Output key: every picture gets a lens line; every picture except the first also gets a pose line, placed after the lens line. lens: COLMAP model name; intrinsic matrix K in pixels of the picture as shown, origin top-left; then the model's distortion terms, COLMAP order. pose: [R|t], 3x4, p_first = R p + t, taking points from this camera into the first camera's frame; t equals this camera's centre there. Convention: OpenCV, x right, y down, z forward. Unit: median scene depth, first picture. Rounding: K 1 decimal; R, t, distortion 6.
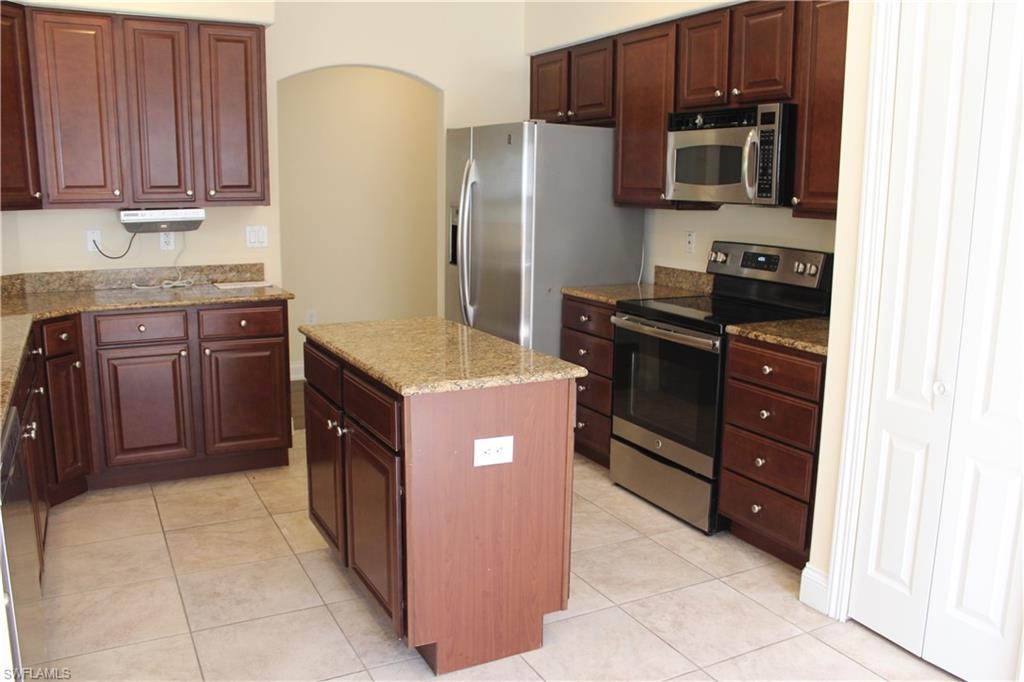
lens RADIAL K [[851.5, 0, 521.1], [0, 851.5, 344.8], [0, 0, 1]] dist [-0.177105, 0.177615]
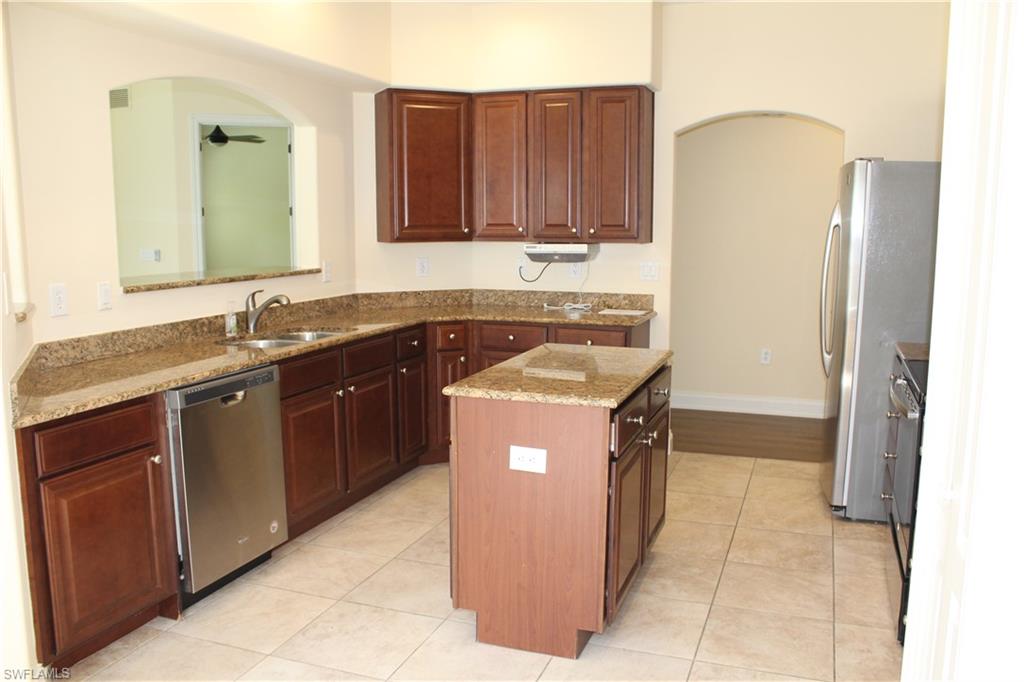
lens RADIAL K [[851.5, 0, 521.1], [0, 851.5, 344.8], [0, 0, 1]] dist [-0.177105, 0.177615]
pose [[0.674351, 0.098180, -0.731855, 0.493236], [-0.134756, 0.990840, 0.008755, -0.021926], [0.726011, 0.092718, 0.681404, 0.135556]]
